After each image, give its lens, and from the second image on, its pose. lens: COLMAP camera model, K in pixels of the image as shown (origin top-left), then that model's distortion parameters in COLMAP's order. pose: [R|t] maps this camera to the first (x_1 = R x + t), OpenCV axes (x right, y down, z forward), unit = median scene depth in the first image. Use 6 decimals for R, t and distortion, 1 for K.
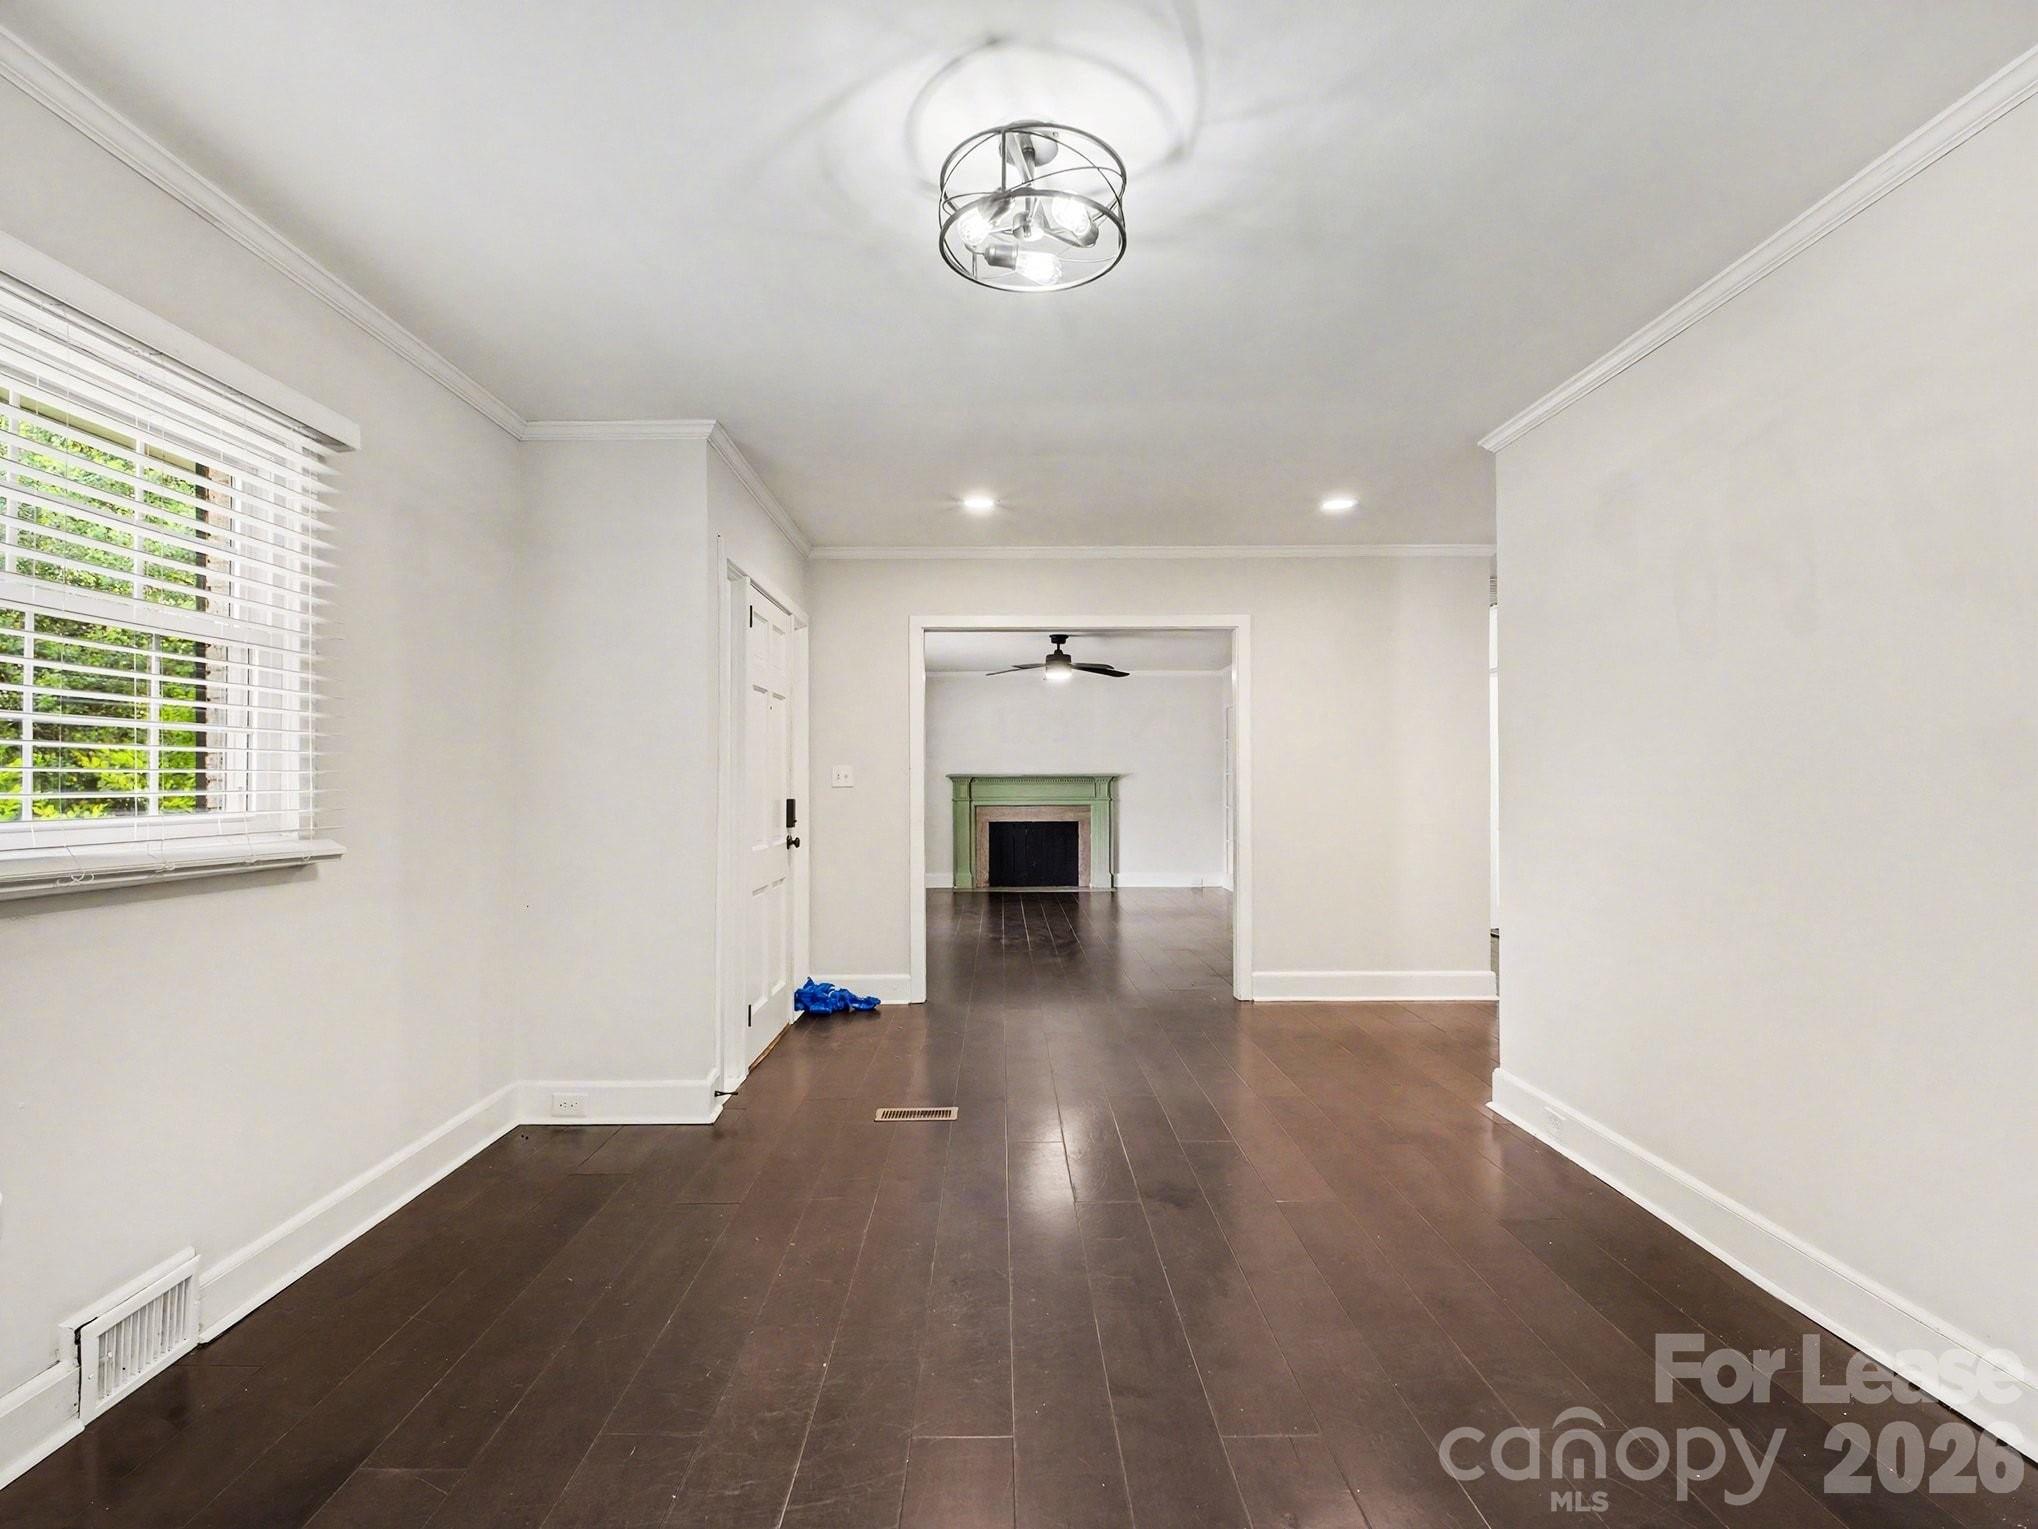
lens RADIAL K [[1094.6, 0, 1021.3], [0, 1094.6, 772.7], [0, 0, 1]] dist [-0.001802, -0.001701]
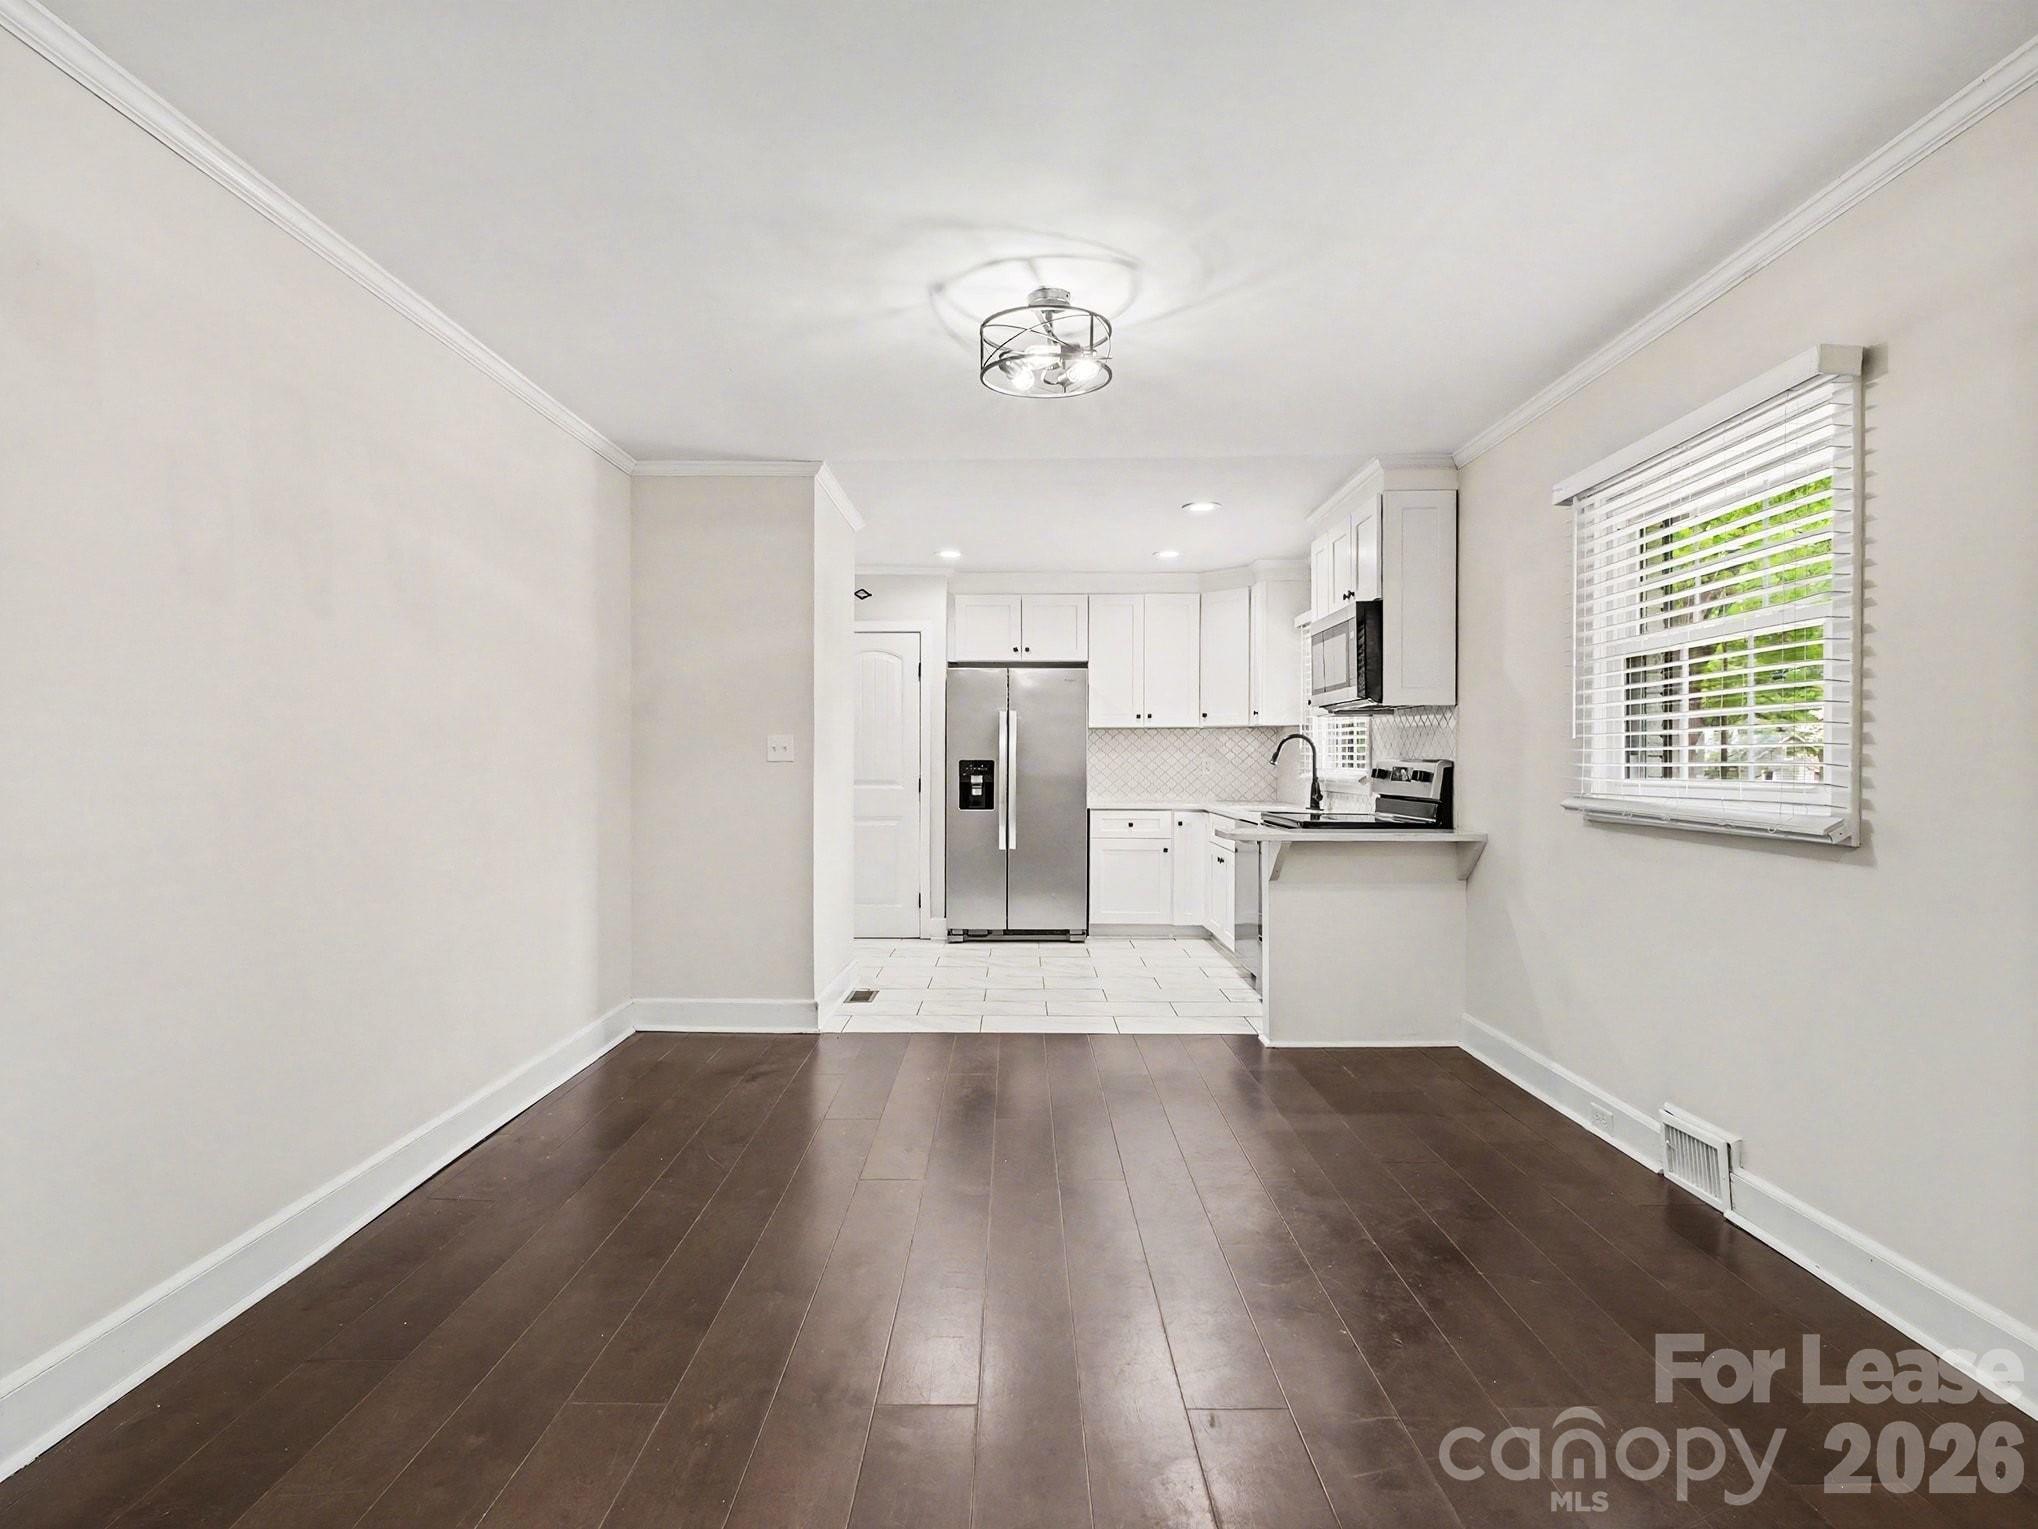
lens RADIAL K [[1064.3, 0, 1019.0], [0, 1064.3, 764.5], [0, 0, 1]] dist [0.000463, -0.000574]
pose [[-0.999697, -0.000109, 0.024620, 0.006158], [-0.000280, 0.999976, -0.006941, 0.016086], [-0.024618, -0.006946, -0.999673, 1.305528]]
